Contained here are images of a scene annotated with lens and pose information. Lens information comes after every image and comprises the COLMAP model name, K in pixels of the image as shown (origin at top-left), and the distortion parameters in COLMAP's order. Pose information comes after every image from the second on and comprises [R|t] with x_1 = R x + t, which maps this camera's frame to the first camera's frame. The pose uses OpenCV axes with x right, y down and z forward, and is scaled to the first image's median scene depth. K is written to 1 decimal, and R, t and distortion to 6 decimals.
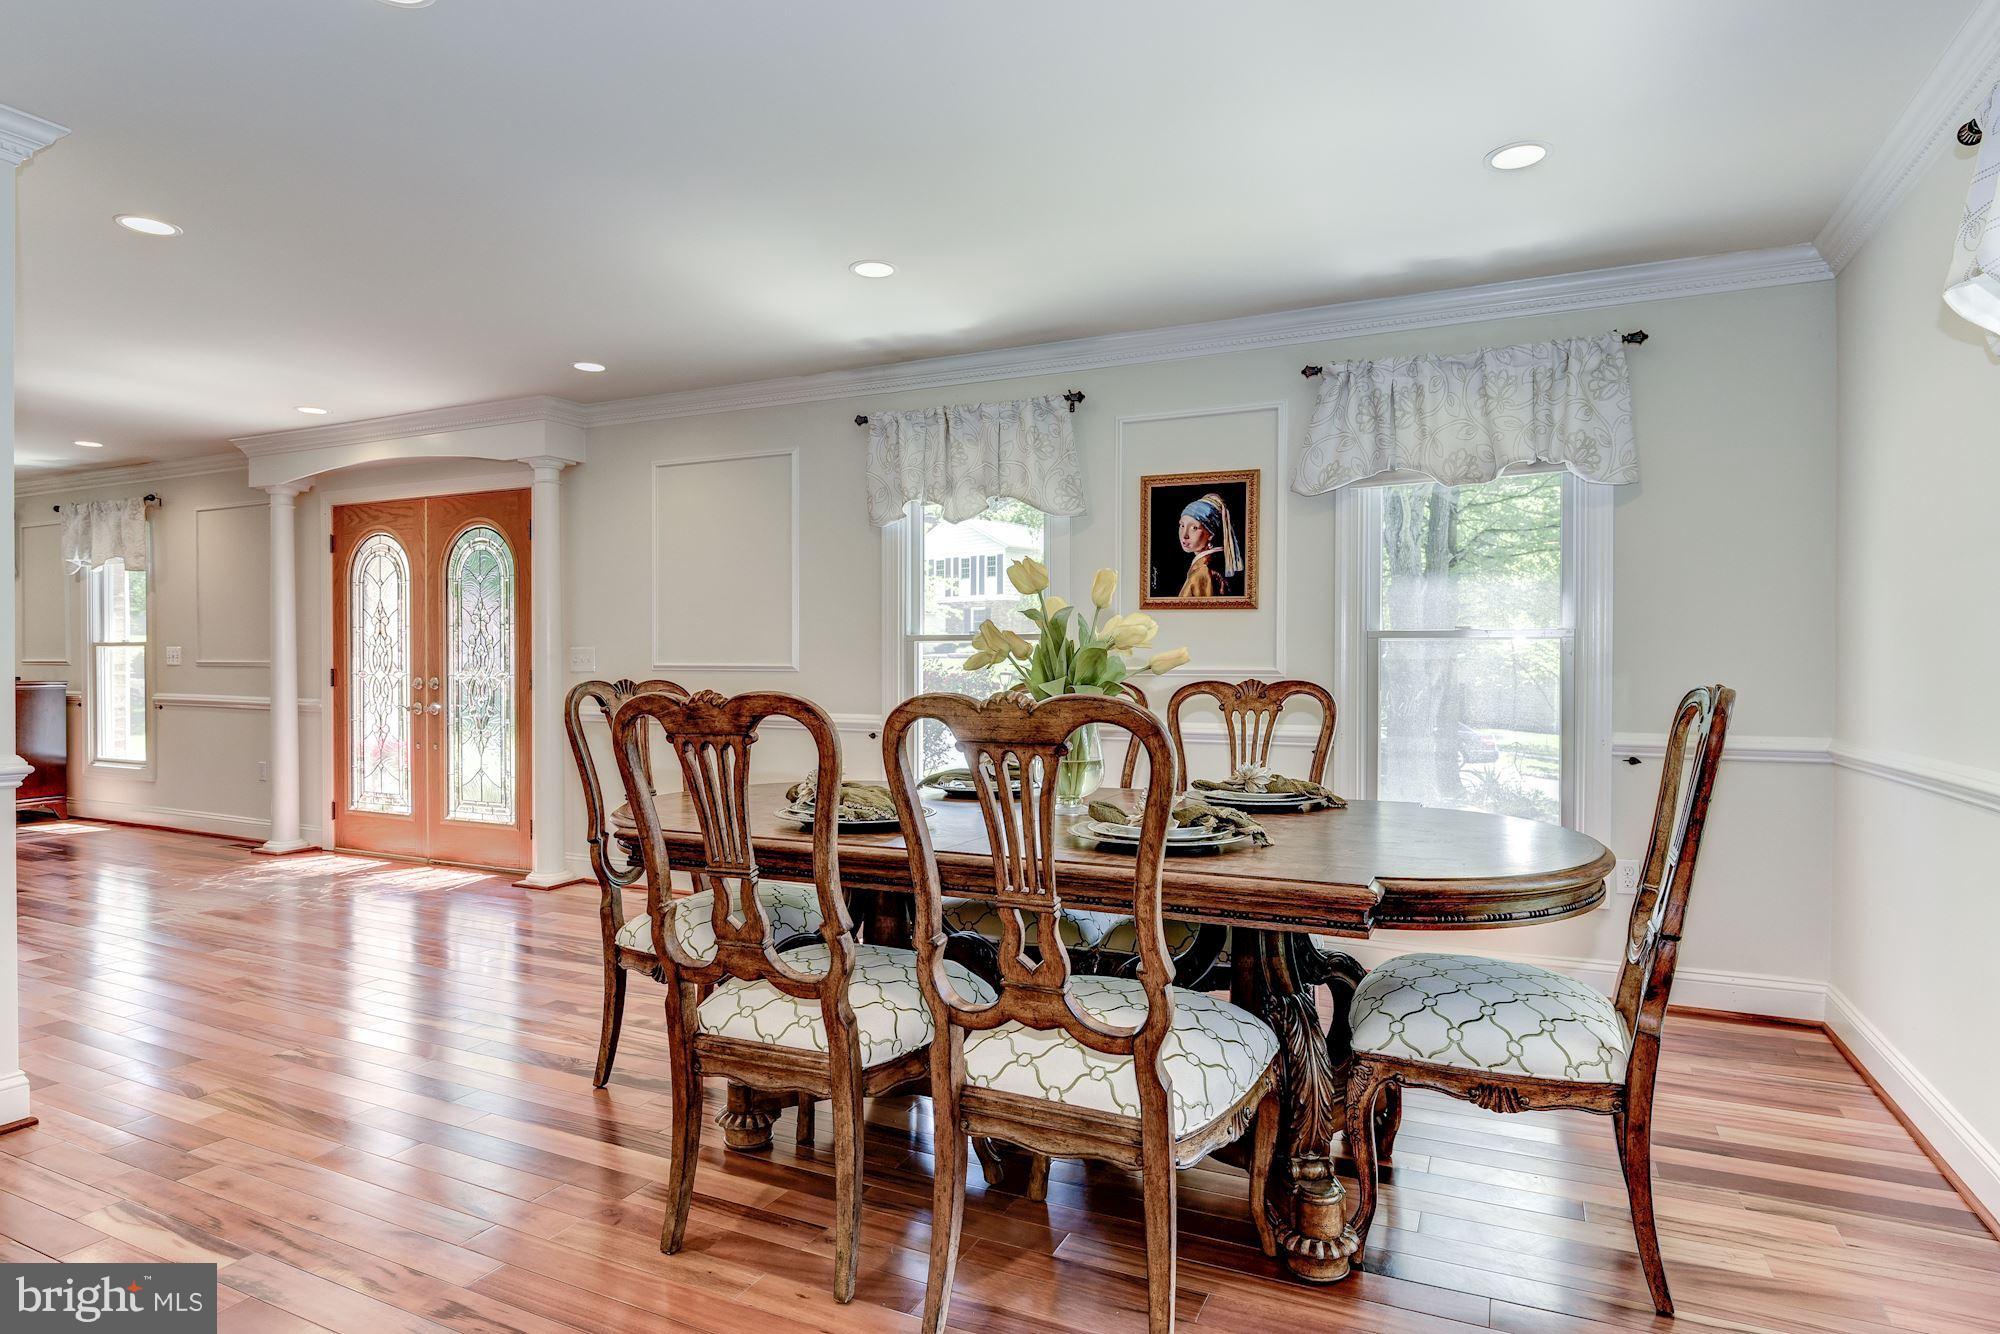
lens RADIAL K [[1101.4, 0, 1001.4], [0, 1101.4, 673.1], [0, 0, 1]] dist [0.002798, -0.000744]
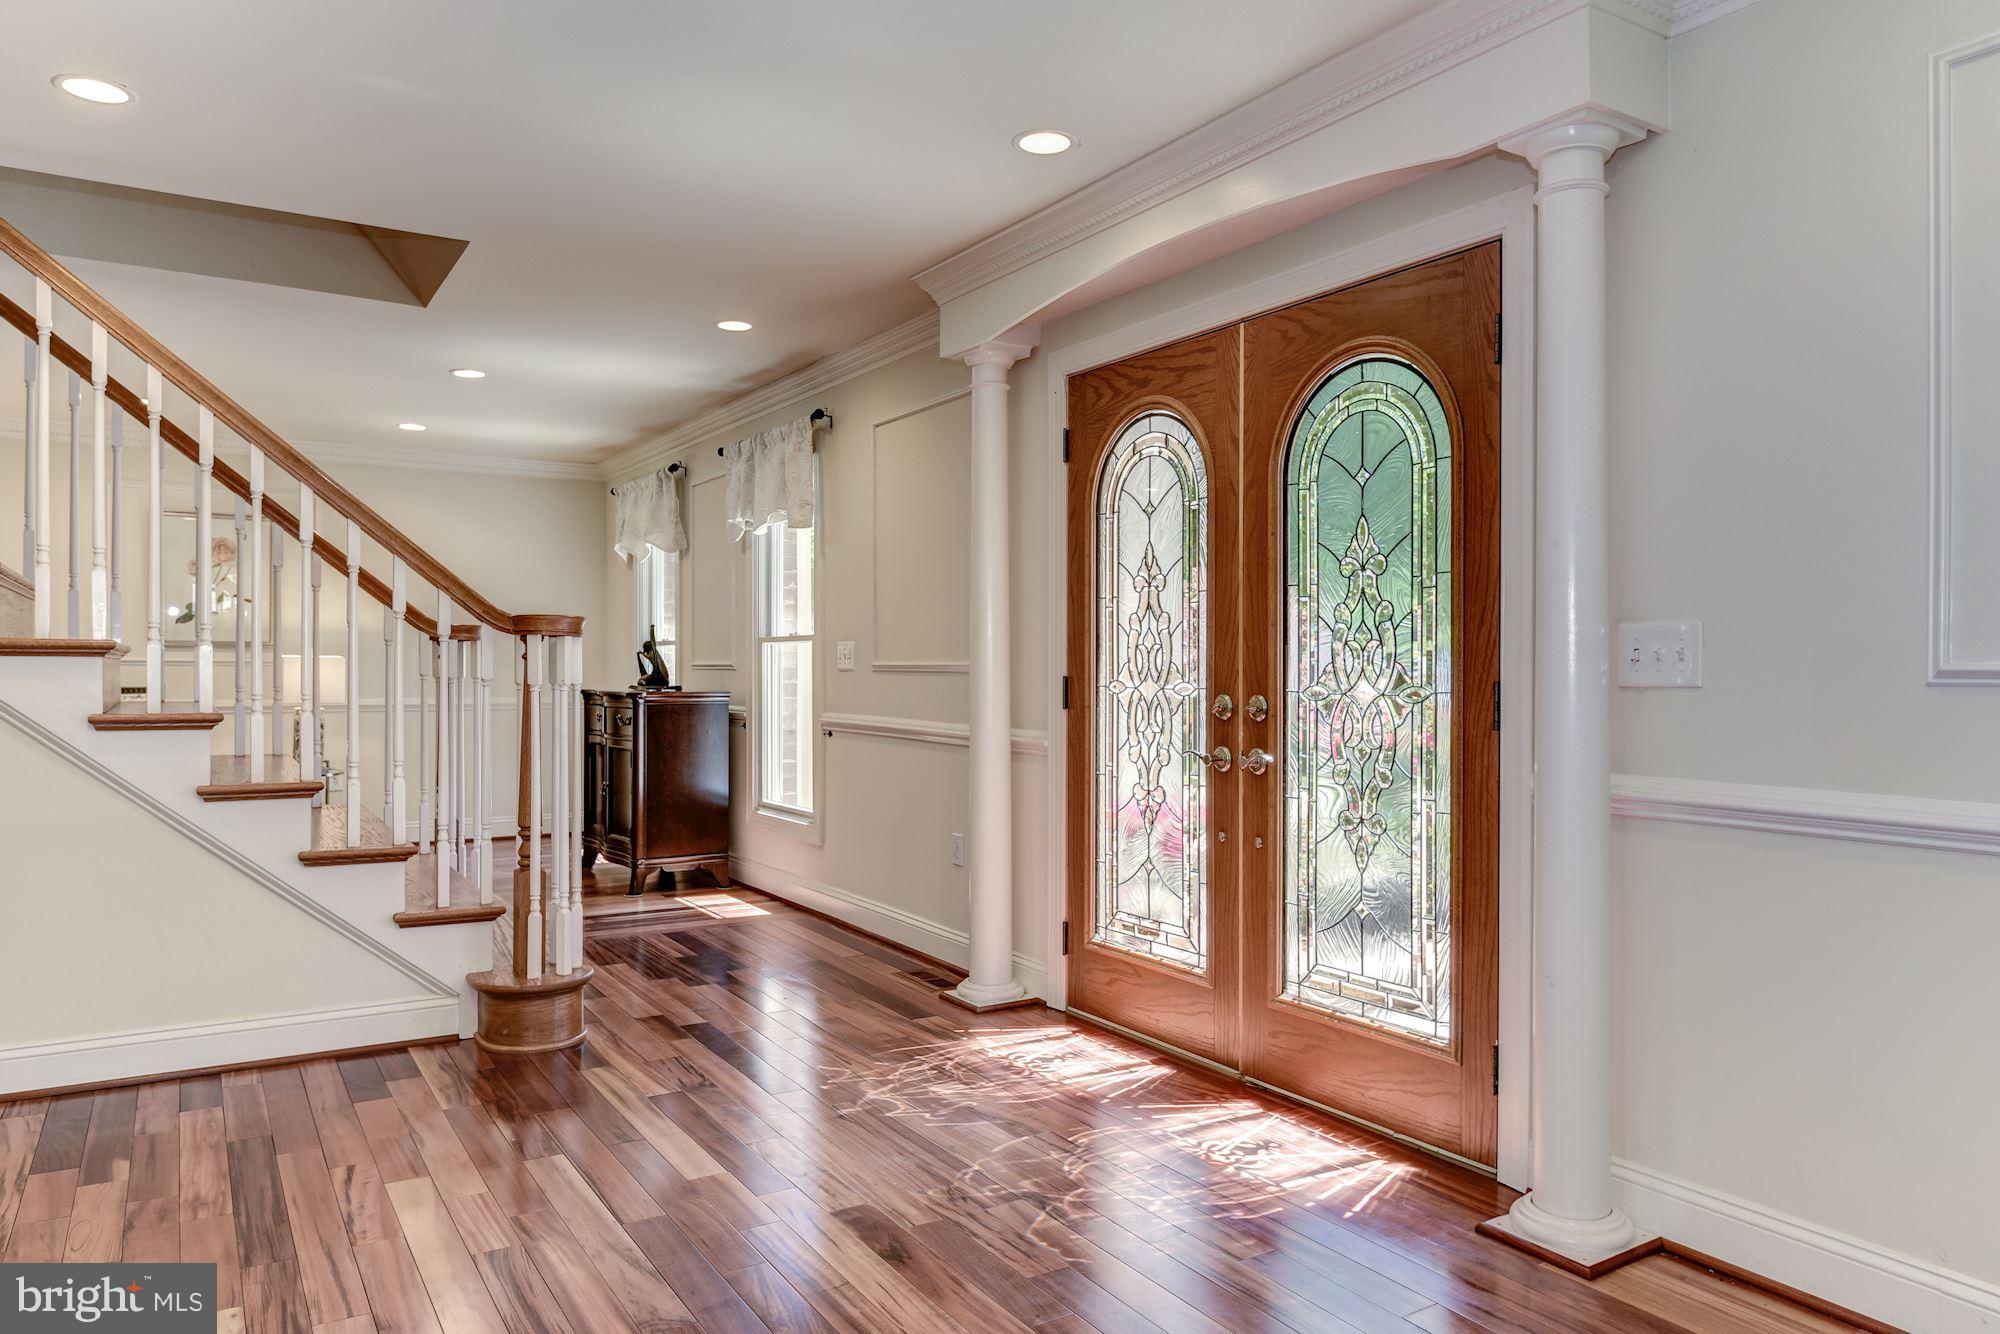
lens RADIAL K [[1296.4, 0, 998.2], [0, 1296.4, 669.3], [0, 0, 1]] dist [-0.000048, 0.000144]
pose [[0.847217, -0.000358, -0.531247, -0.297666], [-0.004404, 0.999961, -0.007698, -0.002315], [0.531229, 0.008862, 0.847182, 0.444442]]
